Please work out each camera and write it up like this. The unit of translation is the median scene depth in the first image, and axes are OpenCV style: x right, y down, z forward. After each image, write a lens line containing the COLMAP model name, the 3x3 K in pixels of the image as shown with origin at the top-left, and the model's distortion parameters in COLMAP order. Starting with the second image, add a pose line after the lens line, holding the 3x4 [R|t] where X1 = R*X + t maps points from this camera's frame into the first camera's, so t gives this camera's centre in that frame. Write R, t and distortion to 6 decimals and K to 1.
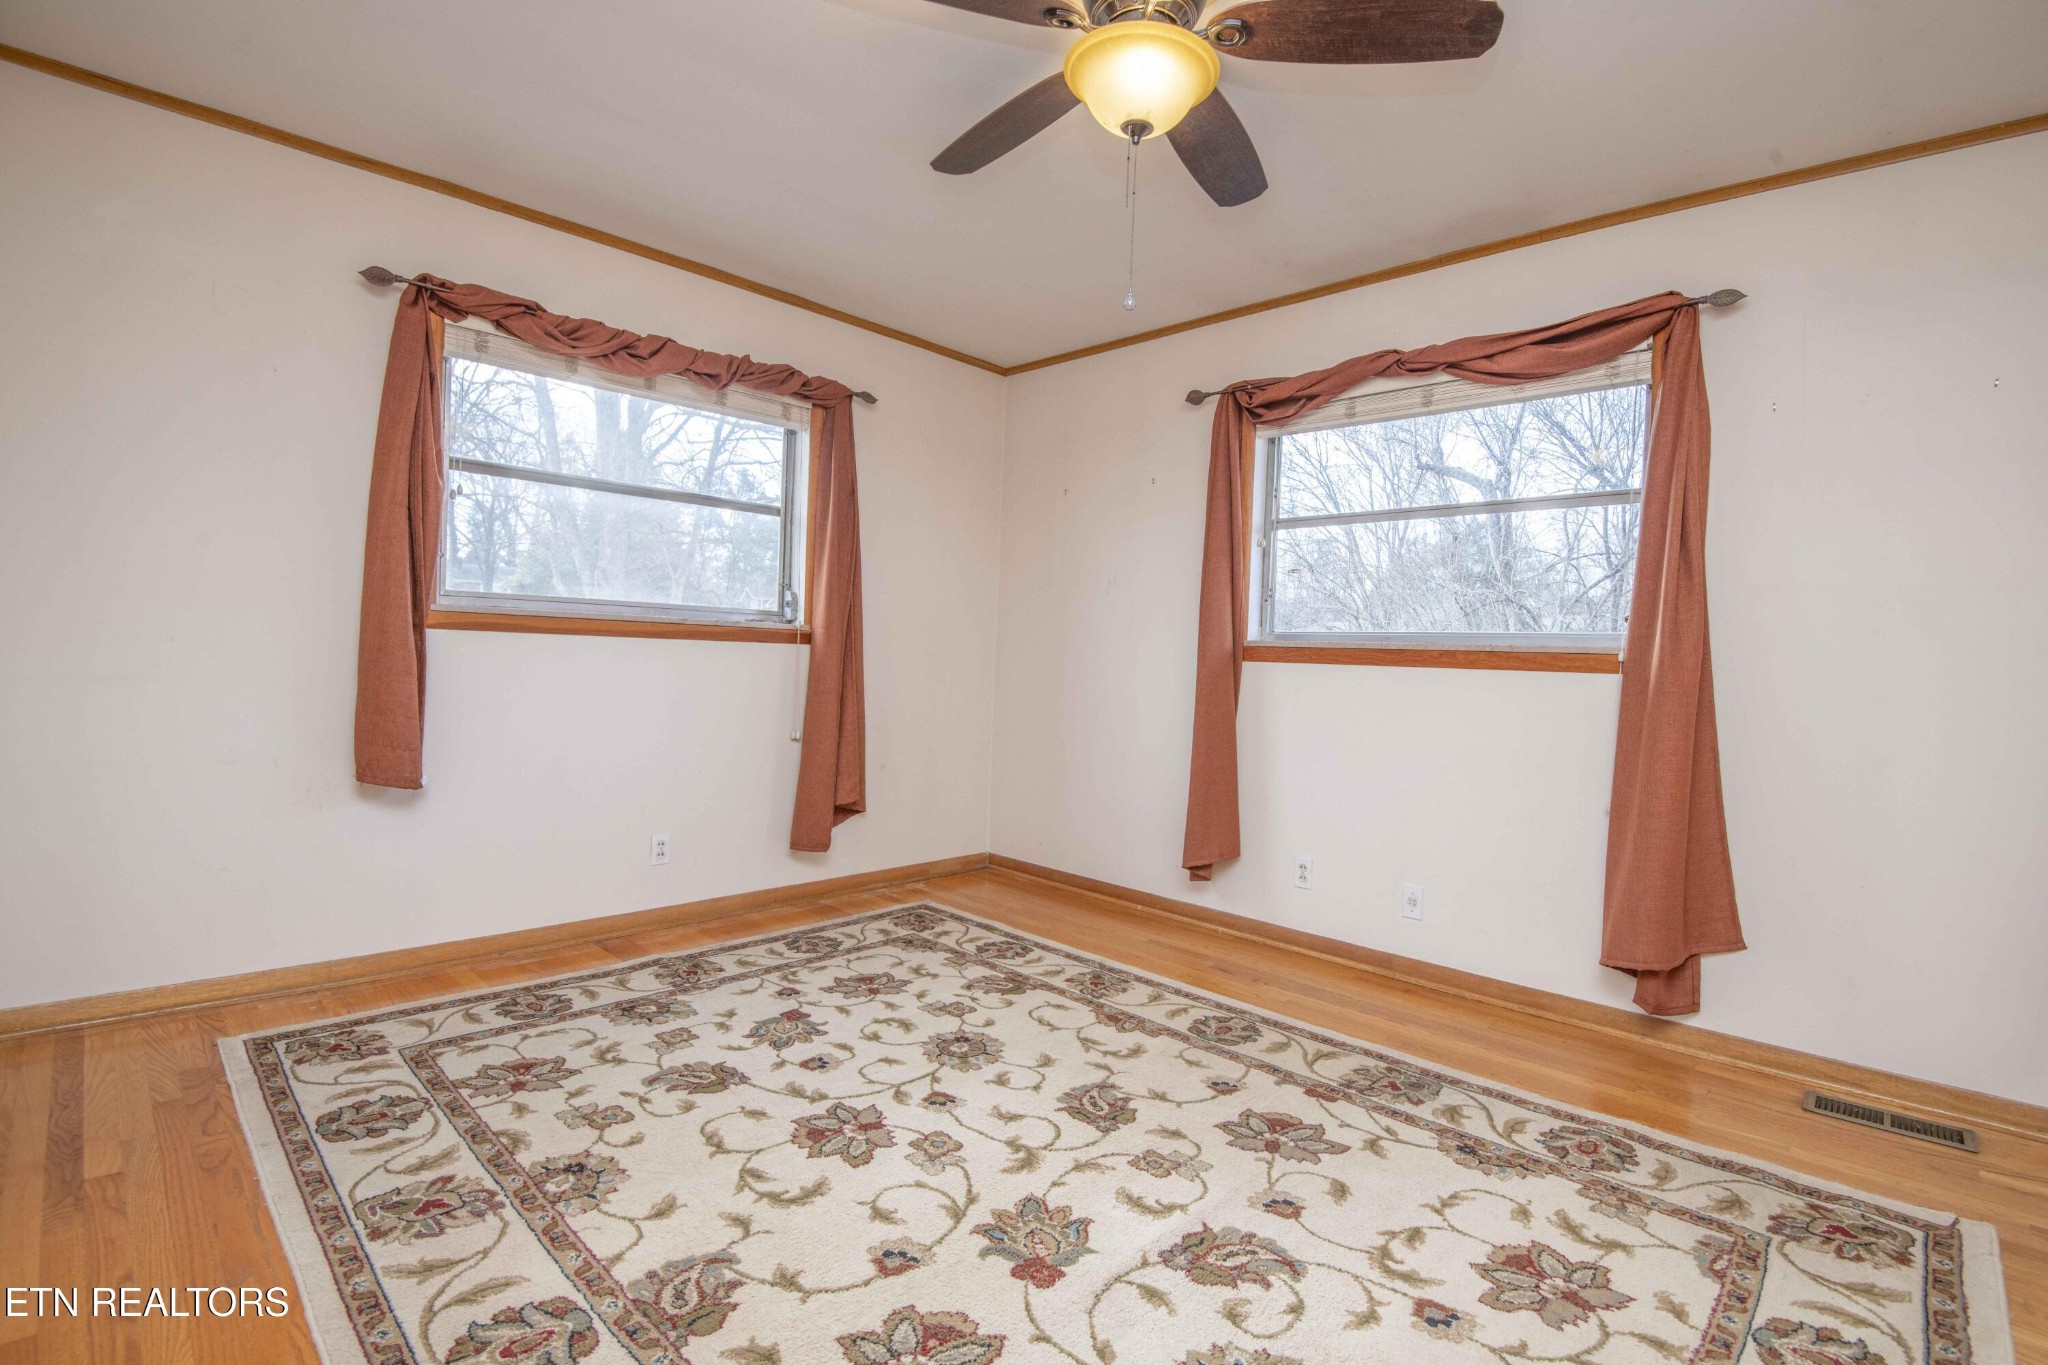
lens RADIAL K [[943.4, 0, 1032.1], [0, 943.4, 678.2], [0, 0, 1]] dist [-0.007823, -0.017696]
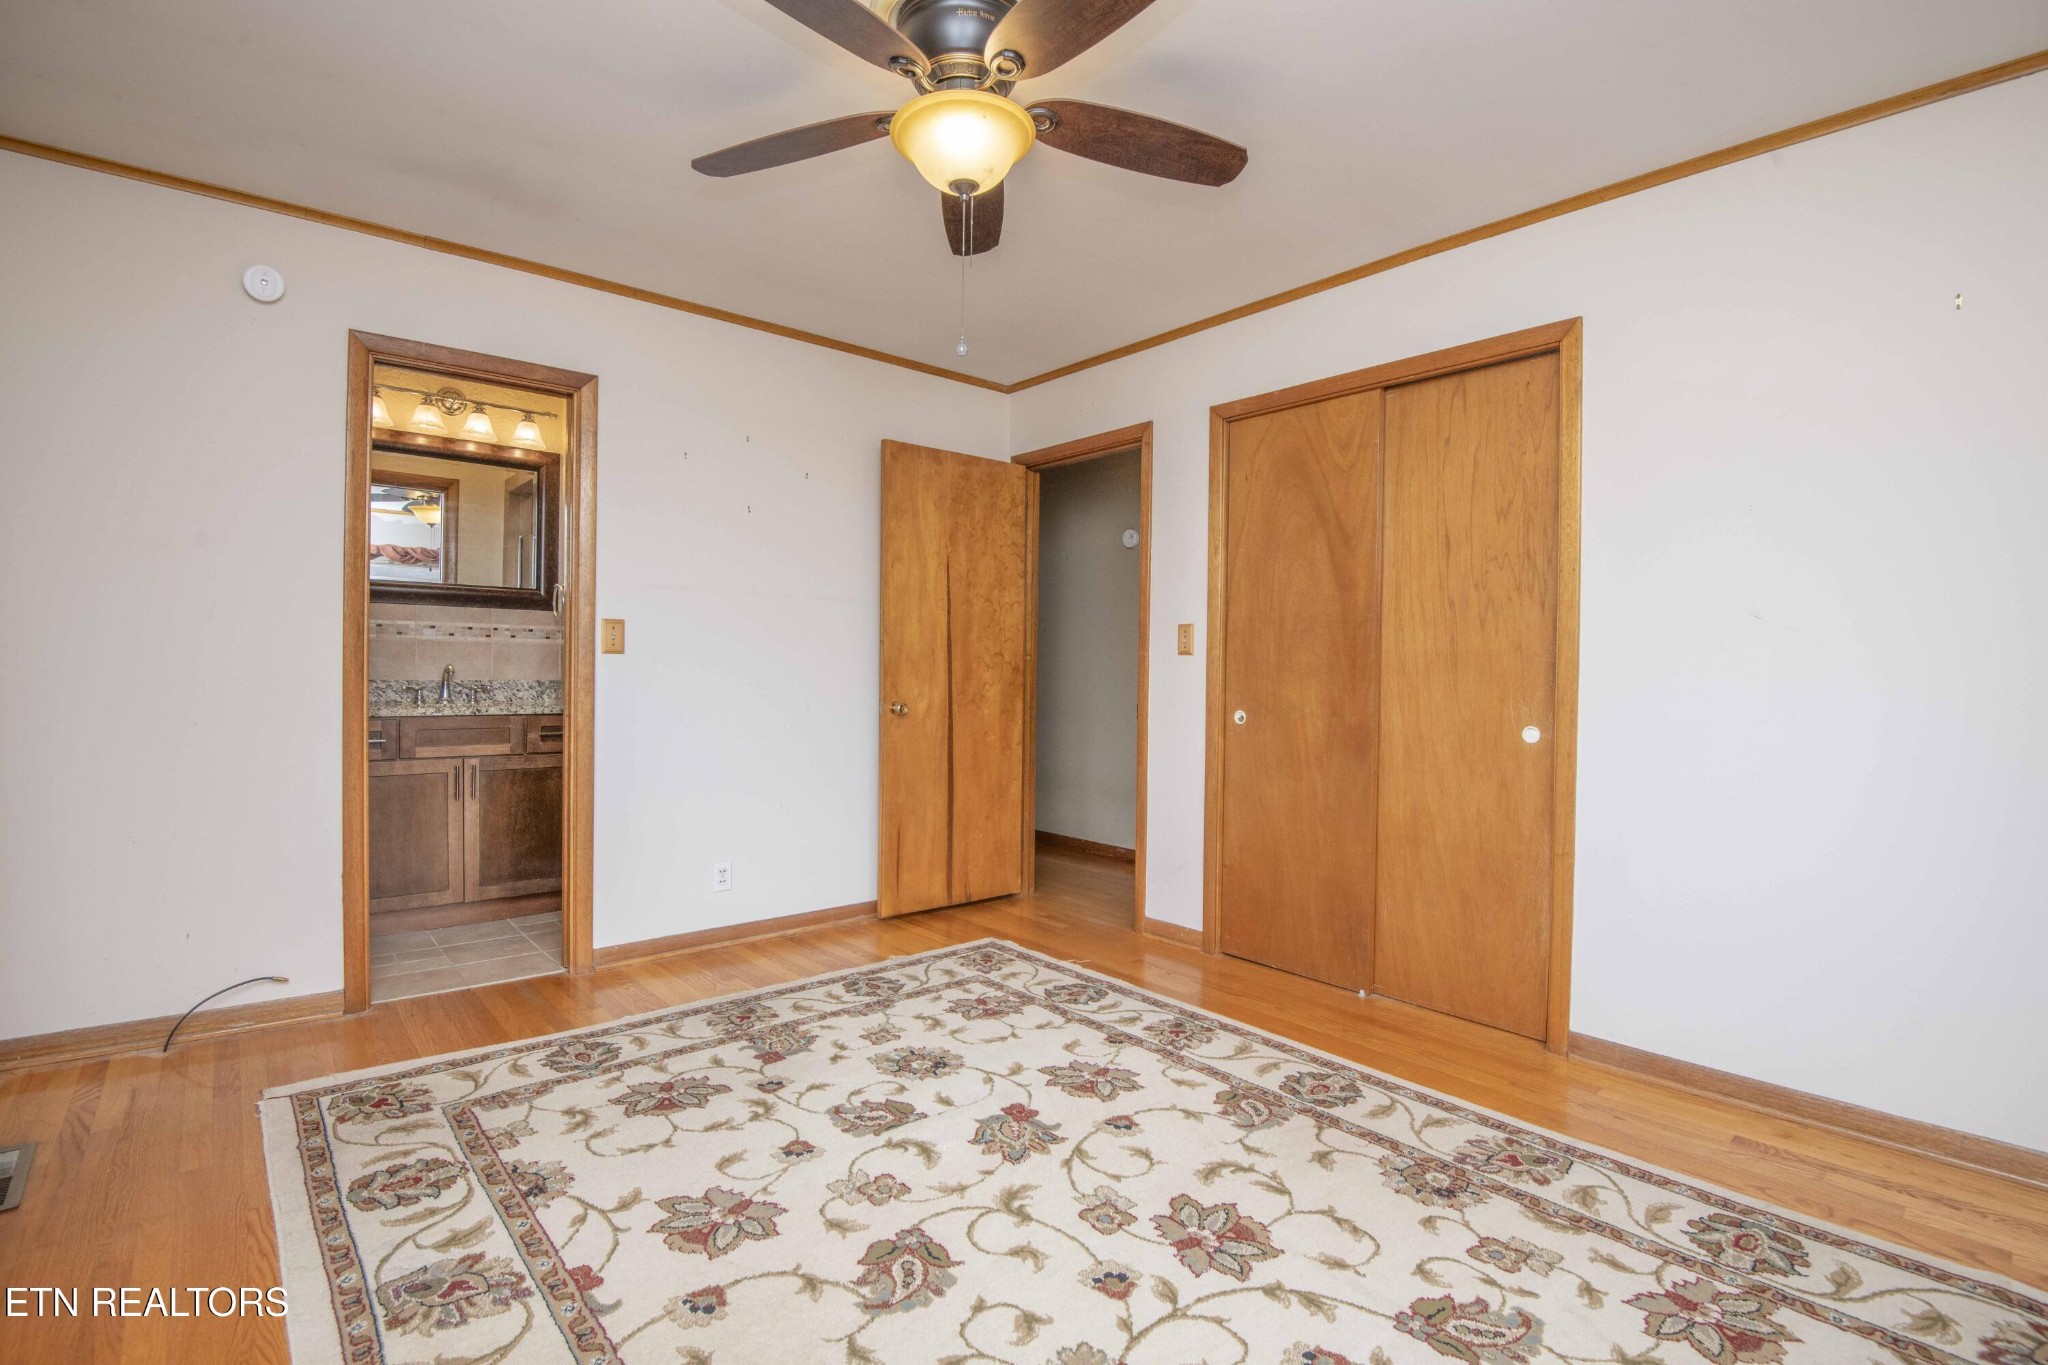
lens RADIAL K [[943.4, 0, 1032.1], [0, 943.4, 678.2], [0, 0, 1]] dist [-0.007823, -0.017696]
pose [[-0.995011, -0.051886, 0.085207, -0.083756], [-0.048886, 0.998122, 0.036922, -0.067507], [-0.086963, 0.032572, -0.995679, 2.004161]]
